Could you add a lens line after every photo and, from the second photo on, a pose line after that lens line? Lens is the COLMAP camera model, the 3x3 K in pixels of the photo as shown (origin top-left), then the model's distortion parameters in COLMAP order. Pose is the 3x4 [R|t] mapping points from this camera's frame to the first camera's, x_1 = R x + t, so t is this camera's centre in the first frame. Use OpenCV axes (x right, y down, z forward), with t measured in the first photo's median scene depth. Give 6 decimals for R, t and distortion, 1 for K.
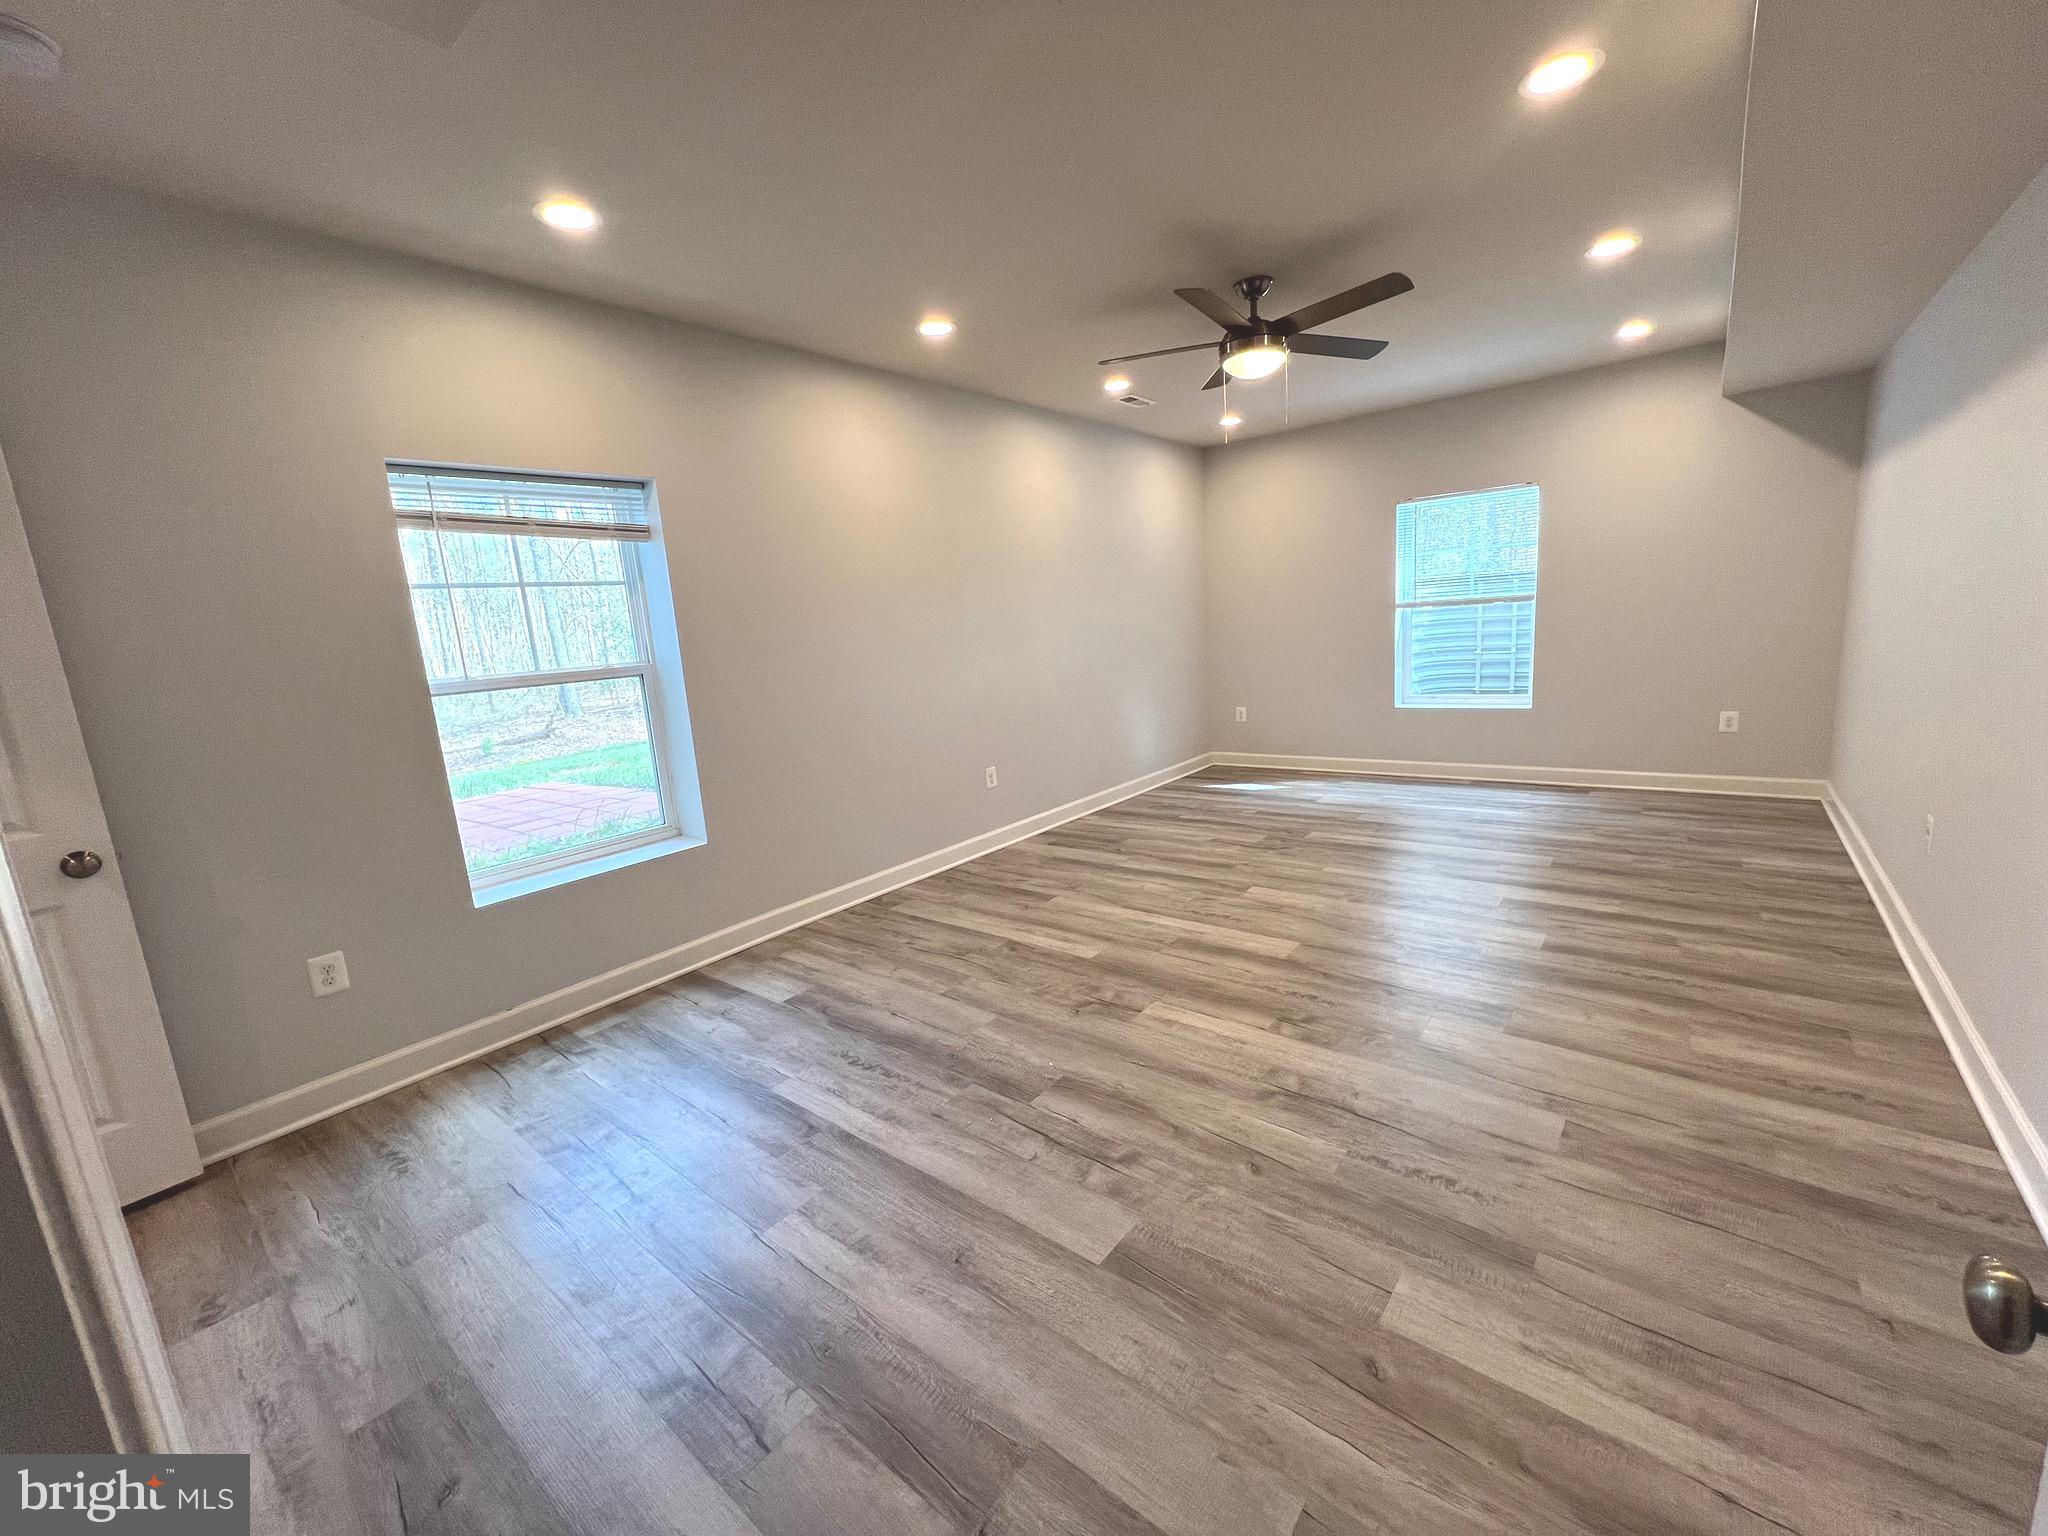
lens RADIAL K [[814.4, 0, 1026.5], [0, 814.4, 768.8], [0, 0, 1]] dist [-0.001528, 0.000527]
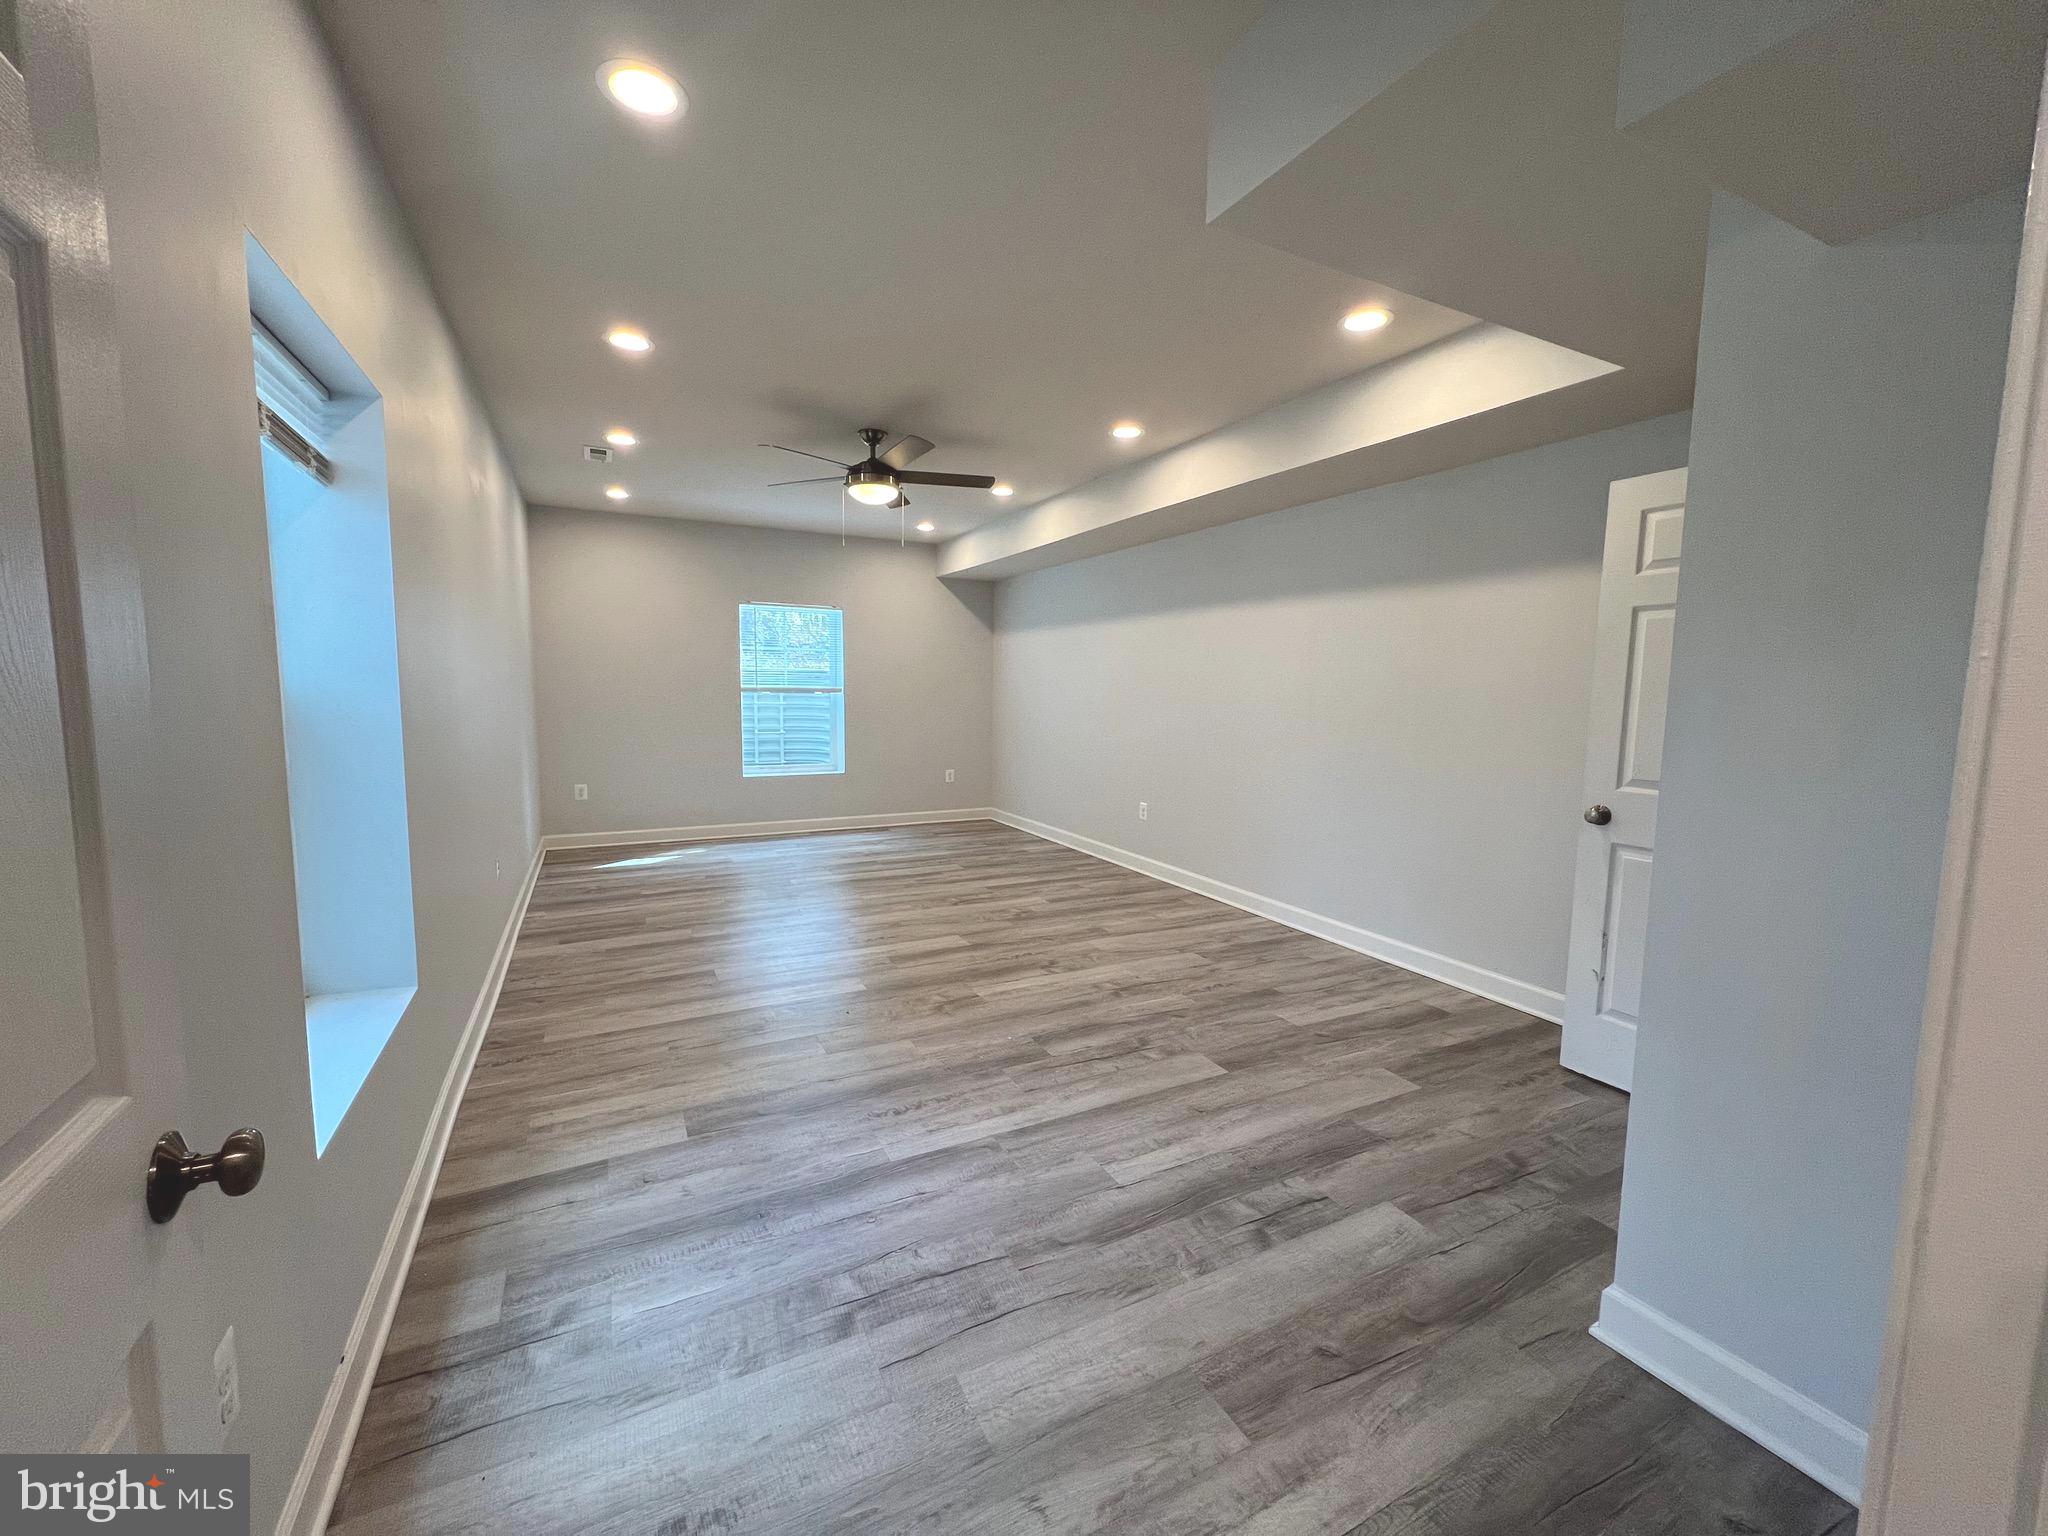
lens RADIAL K [[814.4, 0, 1026.5], [0, 814.4, 768.8], [0, 0, 1]] dist [-0.001528, 0.000527]
pose [[0.397615, -0.015610, 0.917420, -0.822979], [0.123054, 0.991730, -0.036458, 0.007698], [-0.909264, 0.127389, 0.396247, 0.338956]]
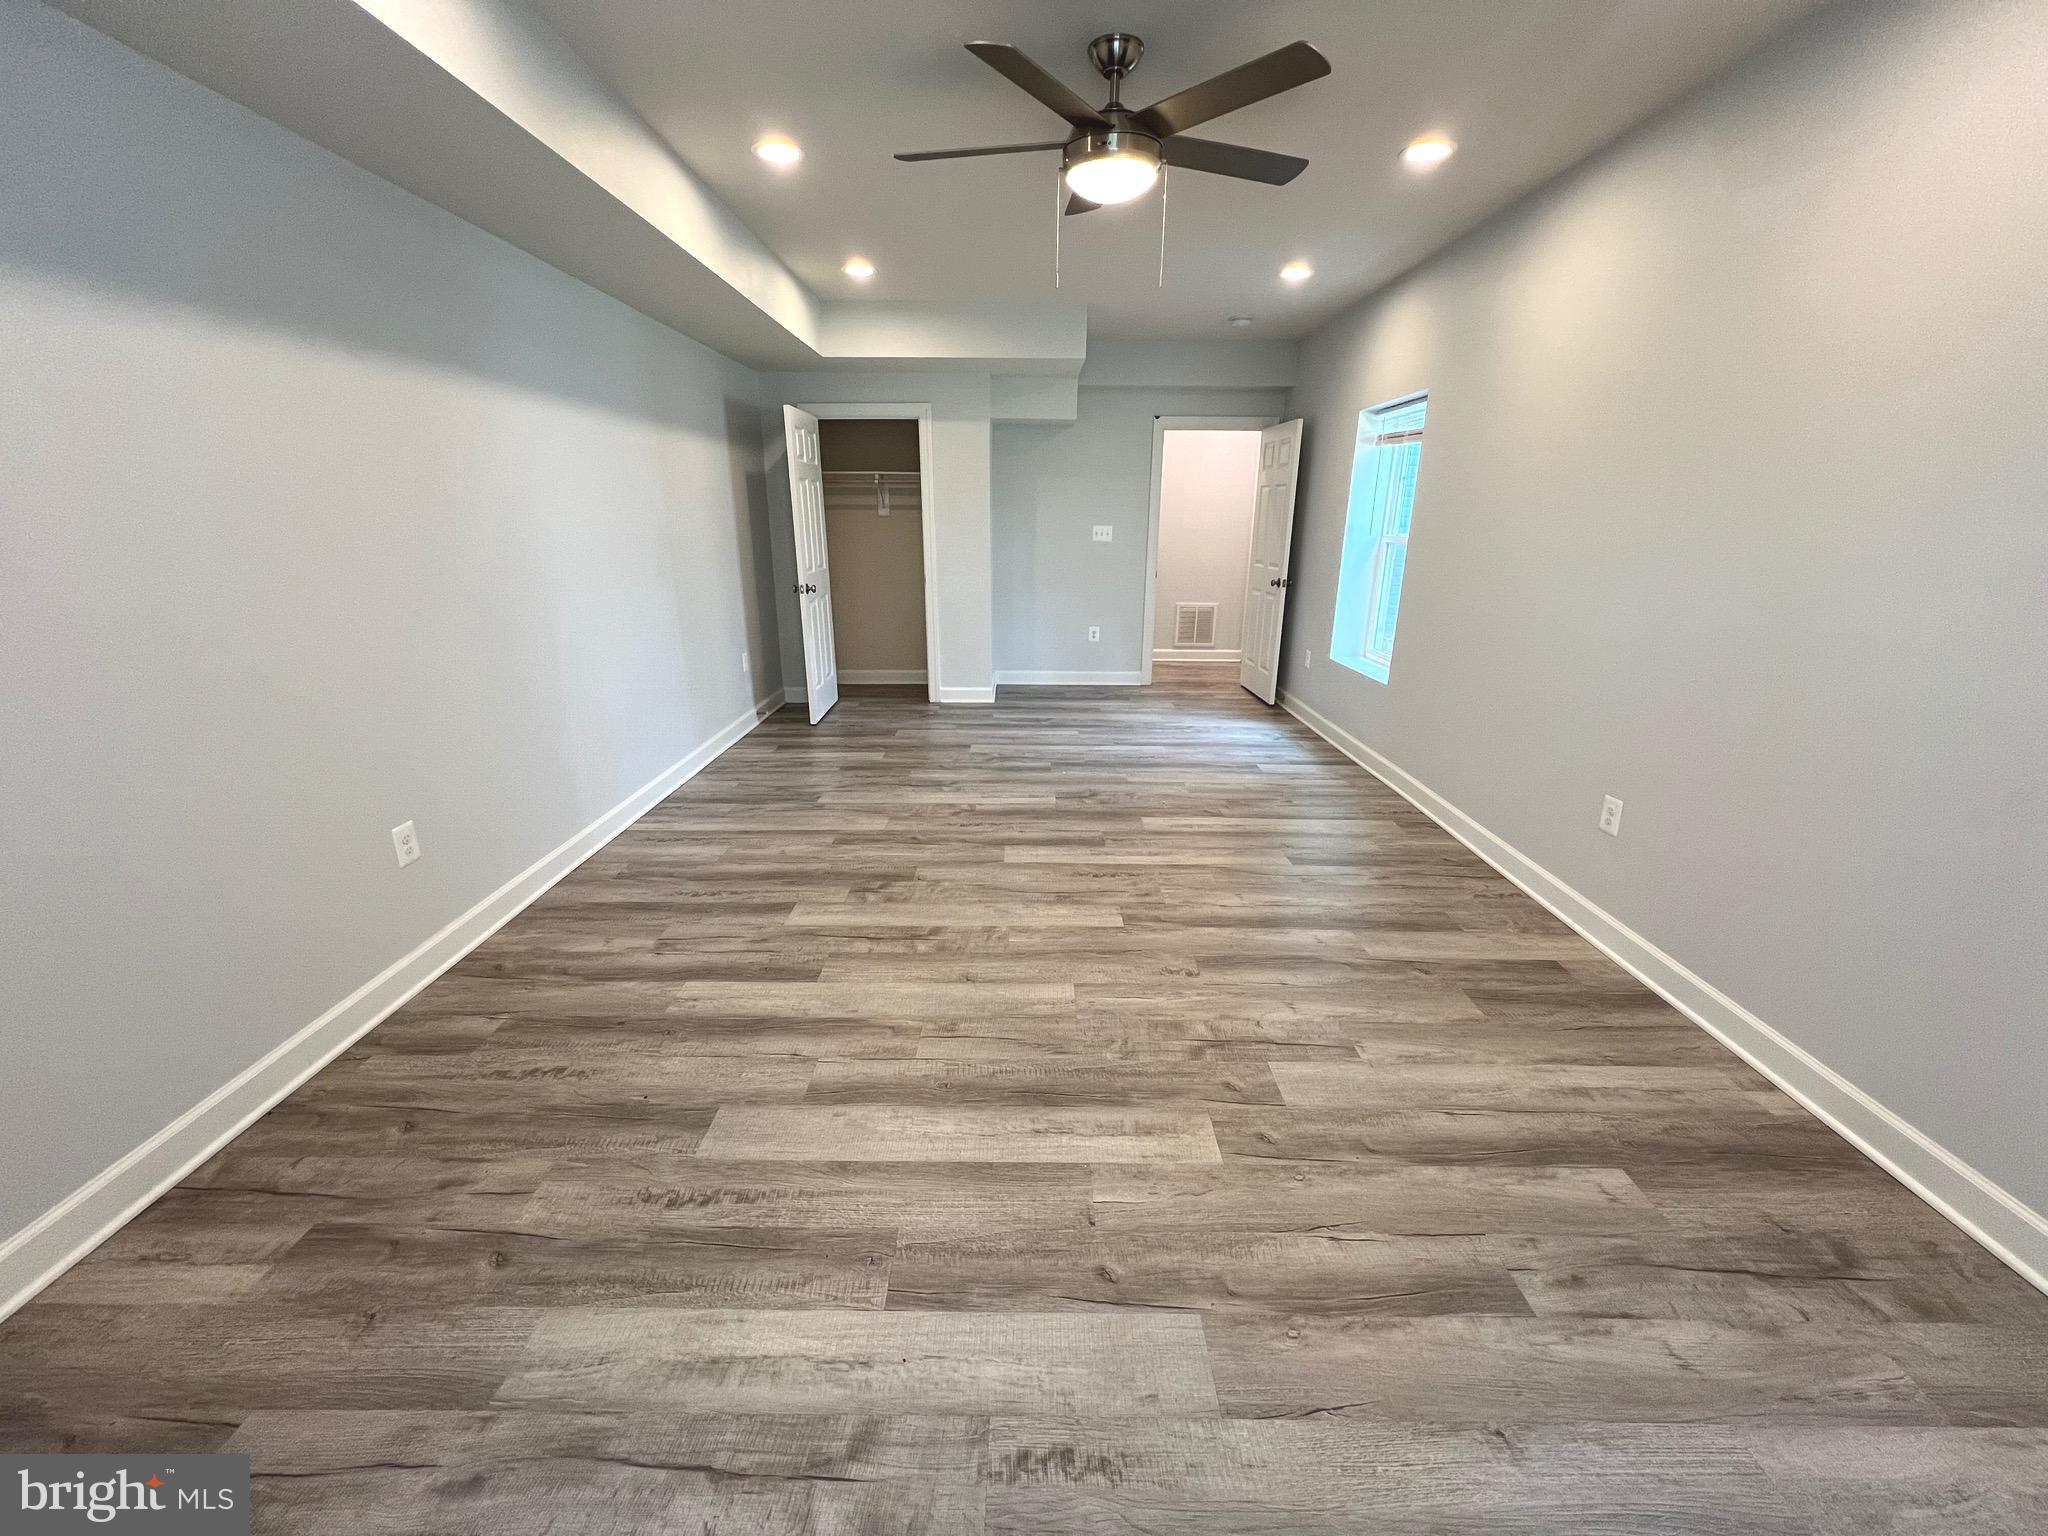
lens RADIAL K [[814.4, 0, 1026.5], [0, 814.4, 768.8], [0, 0, 1]] dist [-0.001528, 0.000527]
pose [[-0.775665, 0.253508, -0.577994, 0.887049], [-0.064802, 0.878959, 0.472474, -0.389262], [0.627809, 0.403936, -0.665350, 1.660543]]
